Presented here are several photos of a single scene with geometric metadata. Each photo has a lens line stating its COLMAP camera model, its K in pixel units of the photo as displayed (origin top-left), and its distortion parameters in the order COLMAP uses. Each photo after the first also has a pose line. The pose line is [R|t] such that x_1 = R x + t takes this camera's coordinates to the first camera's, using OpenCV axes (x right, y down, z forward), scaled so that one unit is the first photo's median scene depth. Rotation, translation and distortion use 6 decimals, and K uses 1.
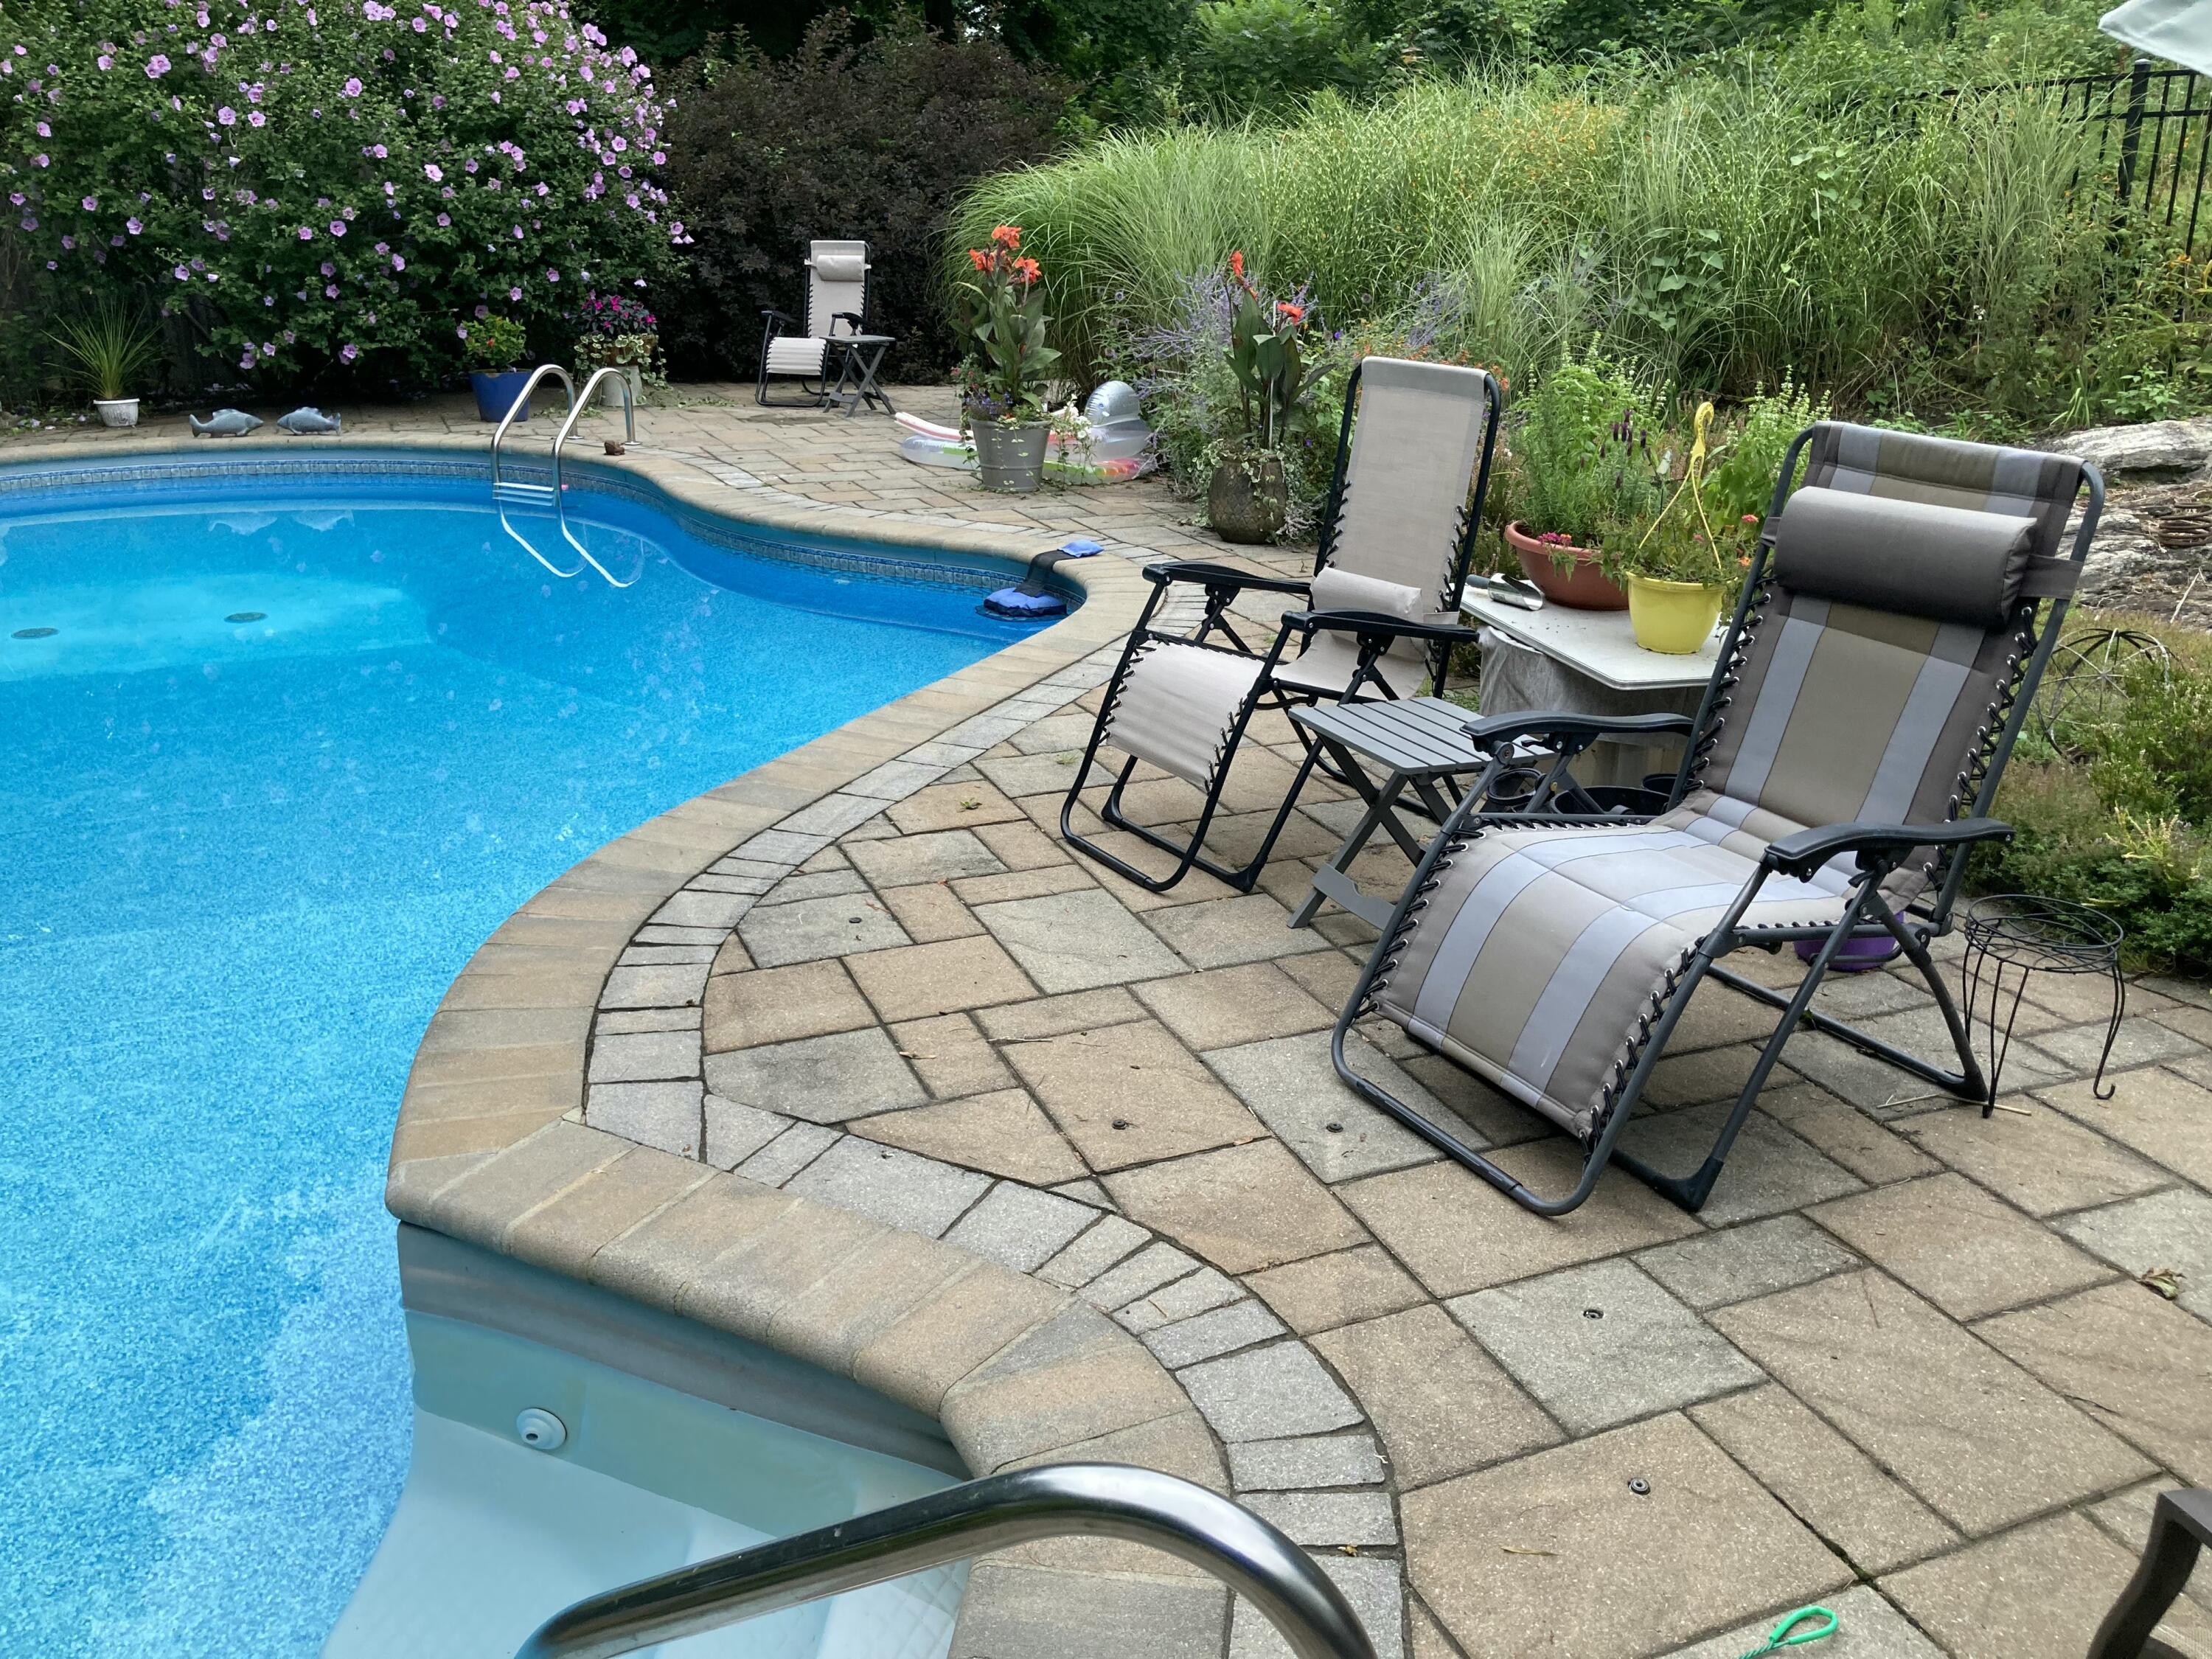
lens RADIAL K [[1828.8, 0, 1098.6], [0, 1828.8, 773.7], [0, 0, 1]] dist [0.080885, -0.059624]
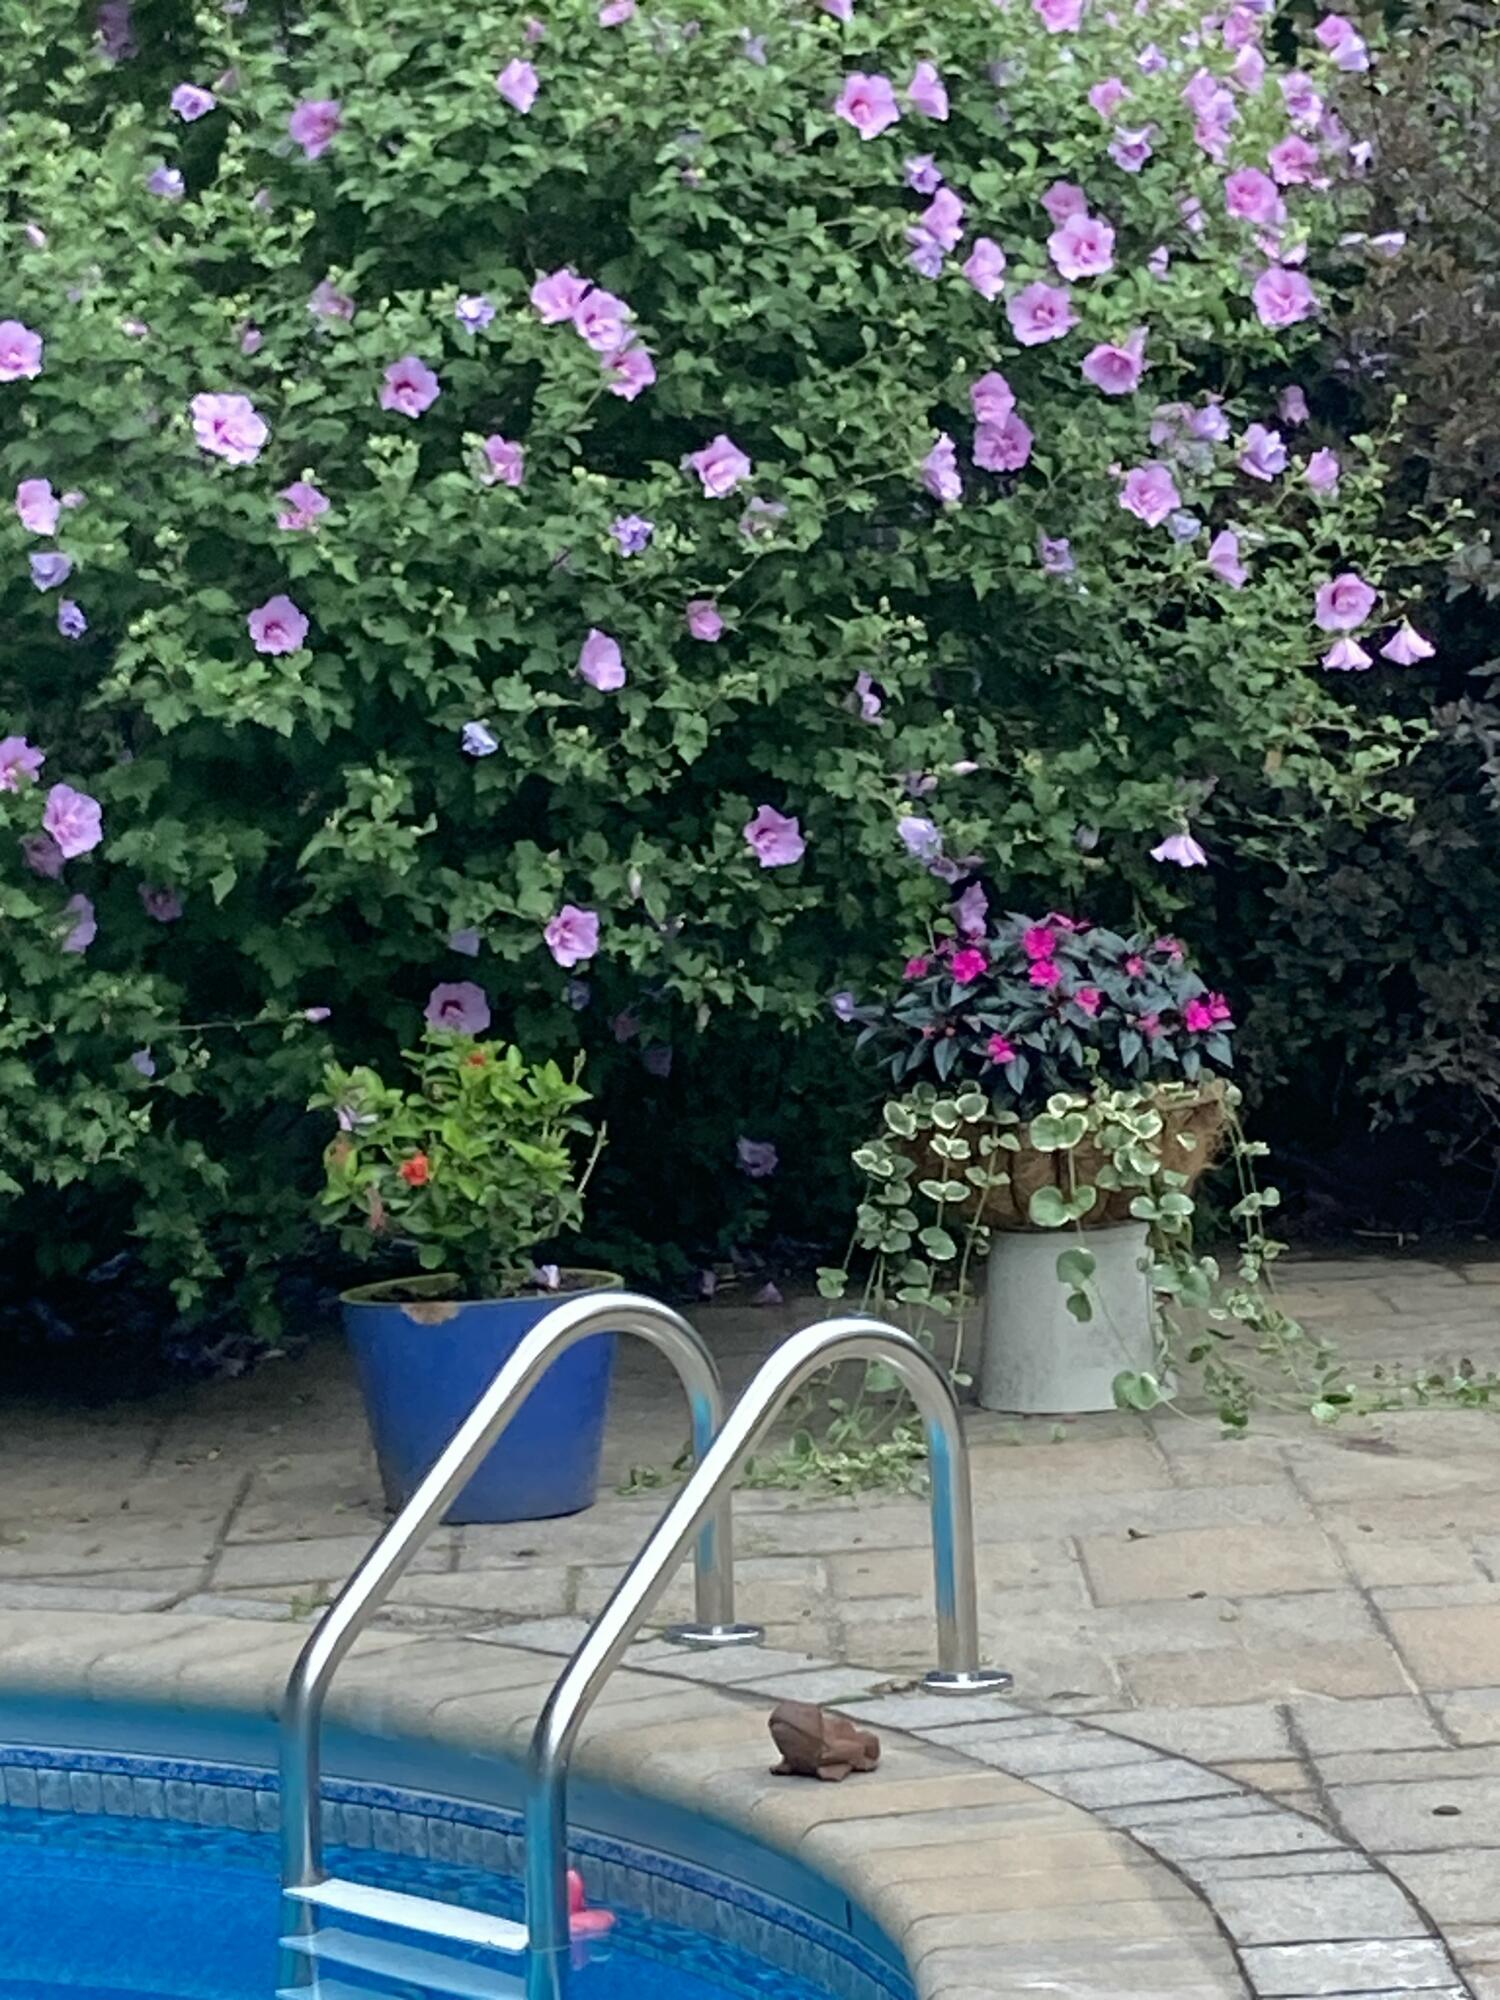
lens RADIAL K [[6622.8, 0, 750.0], [0, 6622.8, 1000.0], [0, 0, 1]] dist [0.101121, 1.510604]
pose [[0.932241, -0.017847, -0.361396, -0.016175], [-0.059763, 0.977471, -0.202433, -0.098866], [0.356867, 0.210314, 0.910172, 0.311594]]
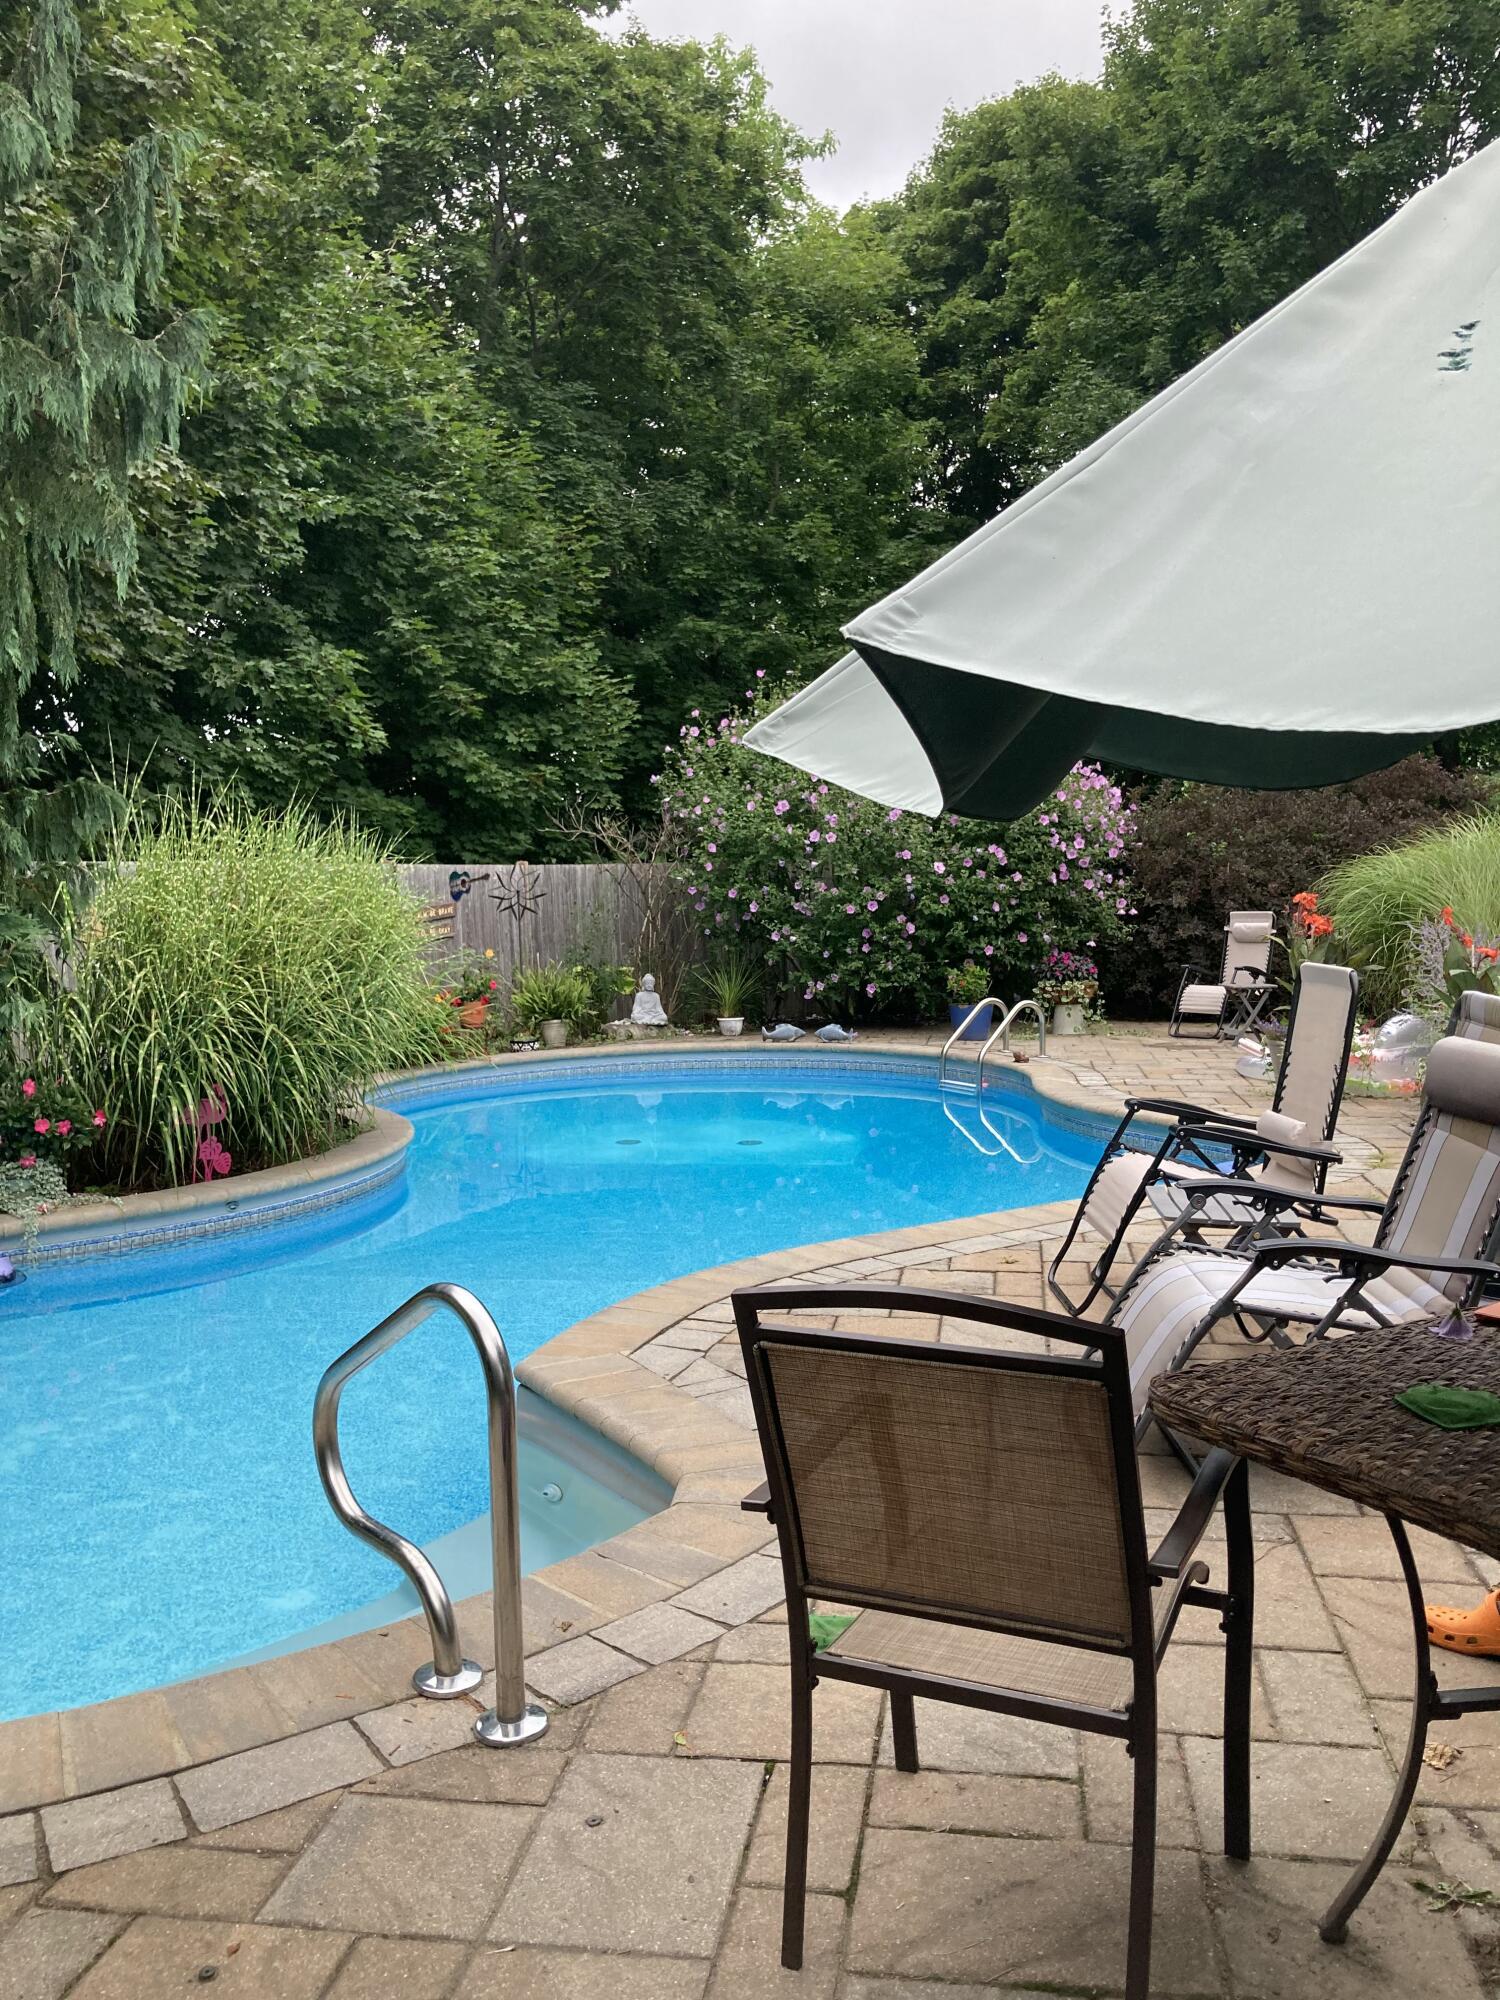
lens RADIAL K [[1604.2, 0, 712.6], [0, 1604.2, 1027.6], [0, 0, 1]] dist [0.069706, -0.002226]
pose [[0.847051, 0.035245, -0.530341, 0.147567], [-0.149985, 0.973098, -0.174883, 0.035483], [0.509910, 0.227678, 0.829550, -0.077627]]
